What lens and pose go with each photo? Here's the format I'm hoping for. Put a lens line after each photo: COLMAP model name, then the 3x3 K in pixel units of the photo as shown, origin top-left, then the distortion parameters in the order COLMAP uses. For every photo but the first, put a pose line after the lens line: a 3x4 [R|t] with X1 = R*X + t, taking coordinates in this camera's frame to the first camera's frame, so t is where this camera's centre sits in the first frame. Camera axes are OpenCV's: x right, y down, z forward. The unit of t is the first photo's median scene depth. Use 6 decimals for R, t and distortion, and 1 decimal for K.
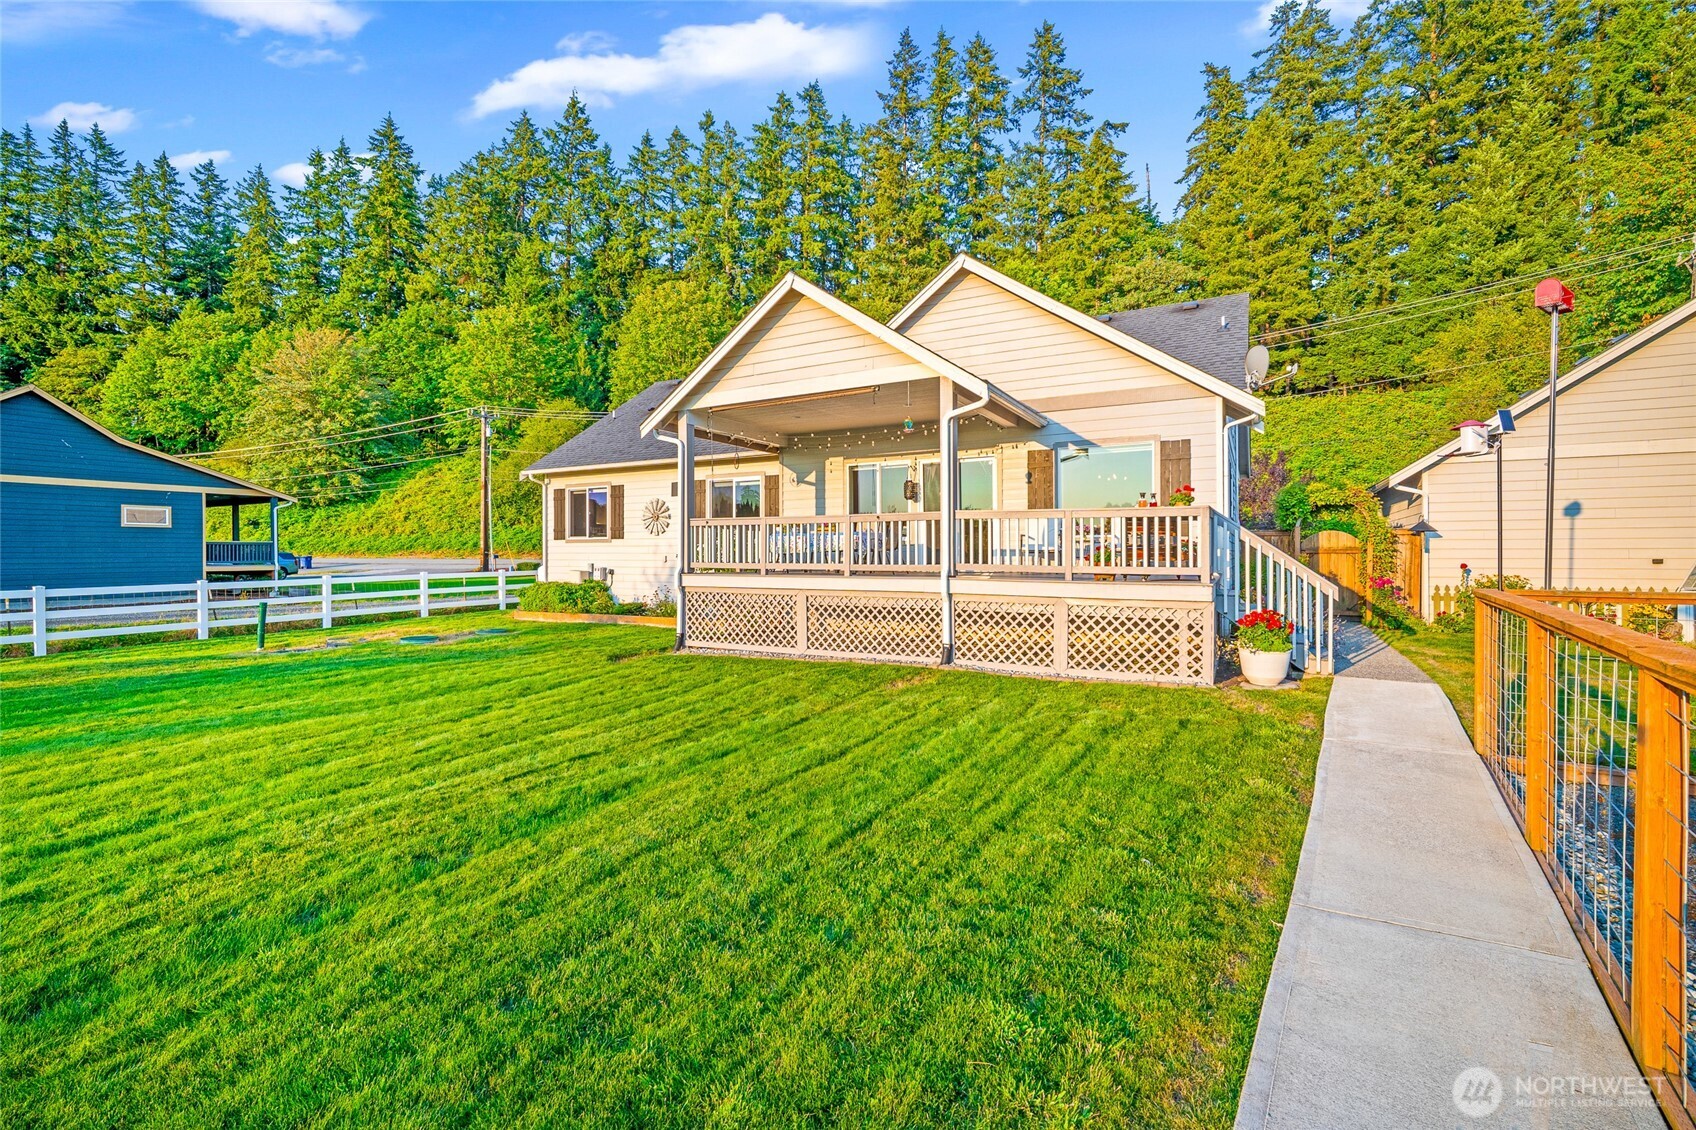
lens RADIAL K [[734.6, 0, 859.0], [0, 734.6, 557.1], [0, 0, 1]] dist [-0.007801, 0.000288]
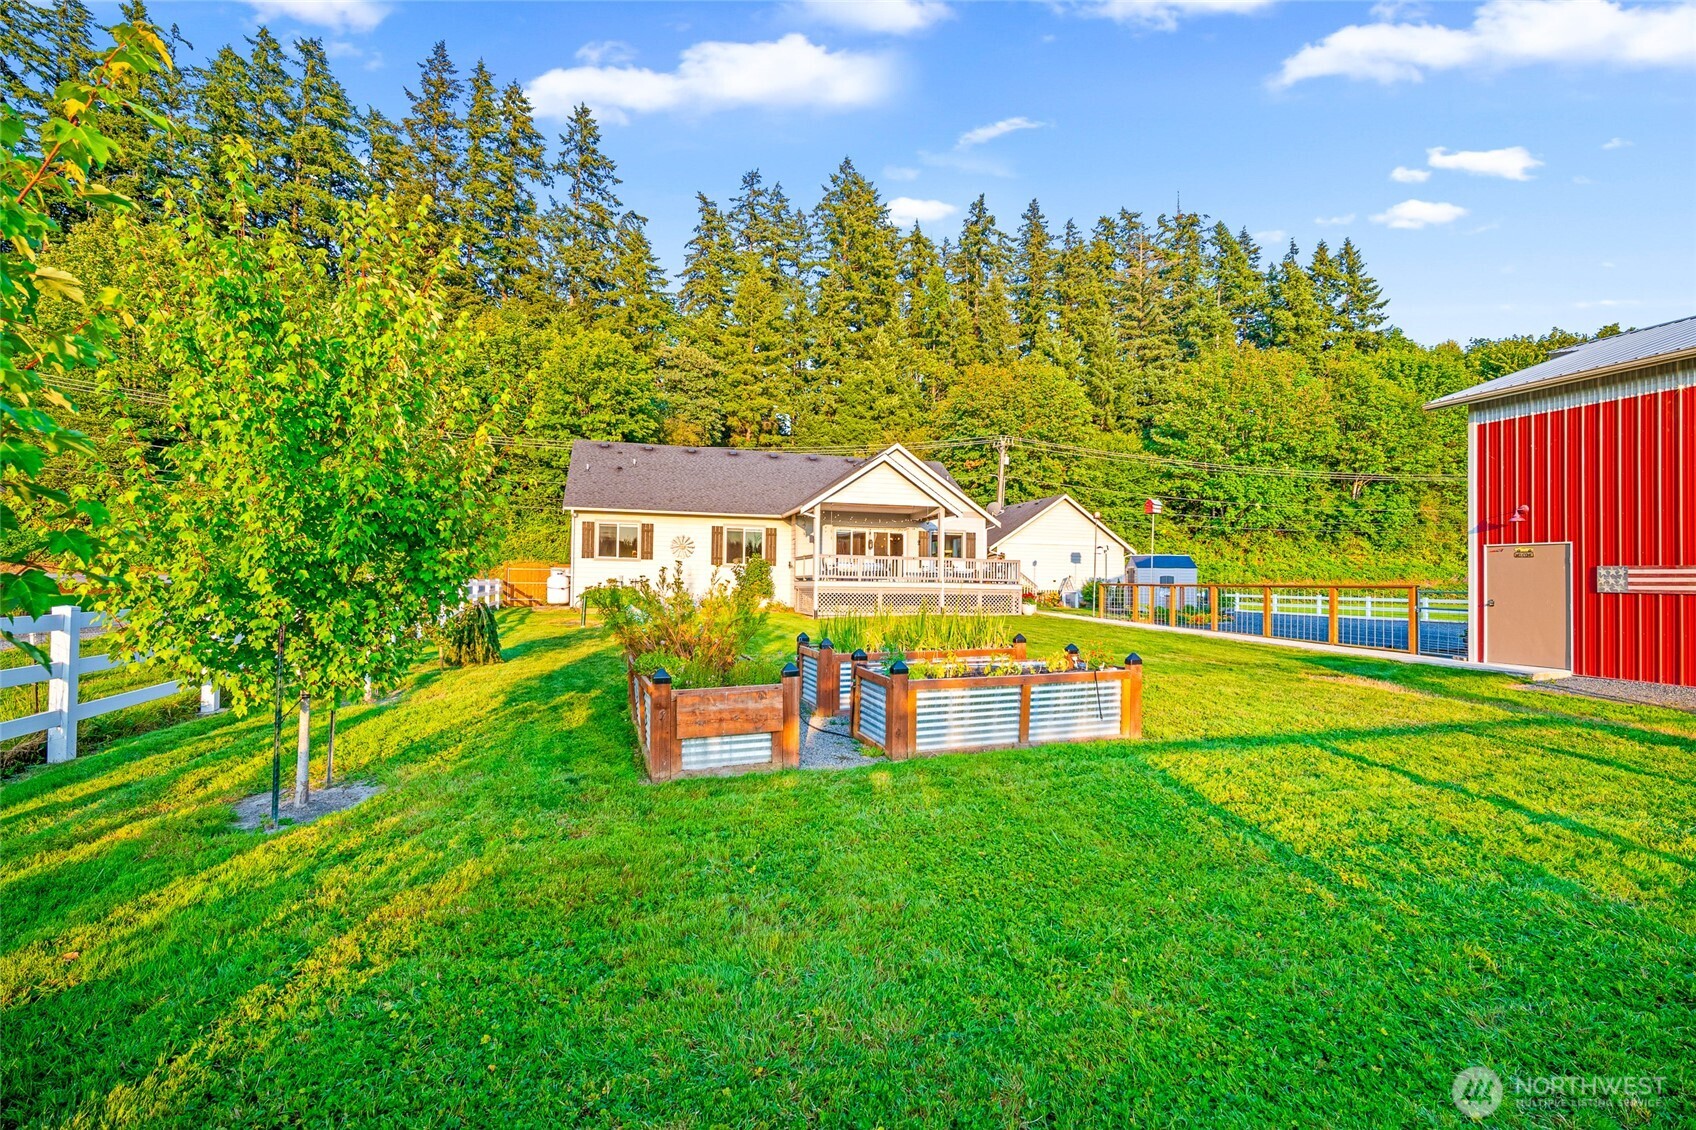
lens RADIAL K [[719.4, 0, 844.9], [0, 719.4, 561.4], [0, 0, 1]] dist [-0.002032, 0.000119]
pose [[0.715669, 0.033031, 0.697658, -0.209037], [-0.014459, 0.999368, -0.032483, 0.004436], [-0.698290, 0.013159, 0.715694, -0.067312]]
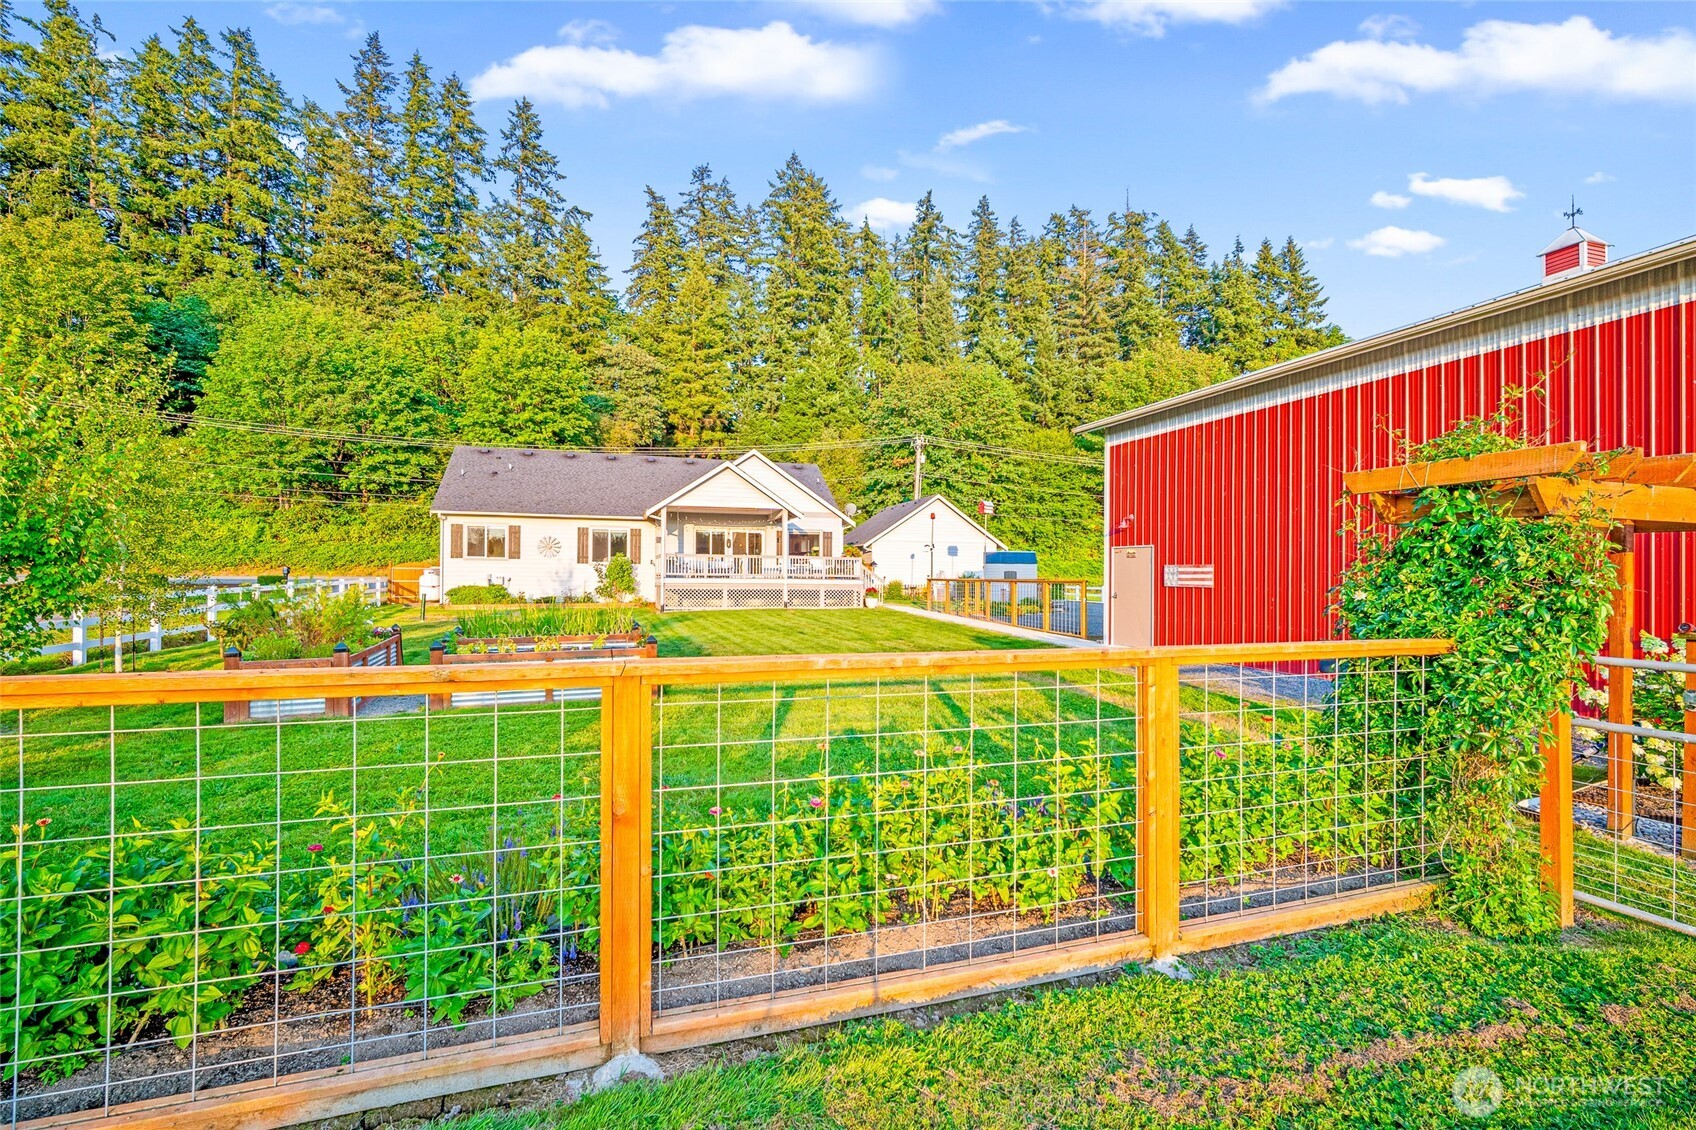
lens RADIAL K [[722.3, 0, 845.4], [0, 722.3, 569.6], [0, 0, 1]] dist [-0.003079, -0.000217]
pose [[0.695766, 0.014641, 0.718119, -0.188079], [-0.007764, 0.999887, -0.012864, 0.002930], [-0.718226, 0.003375, 0.695801, -0.123549]]
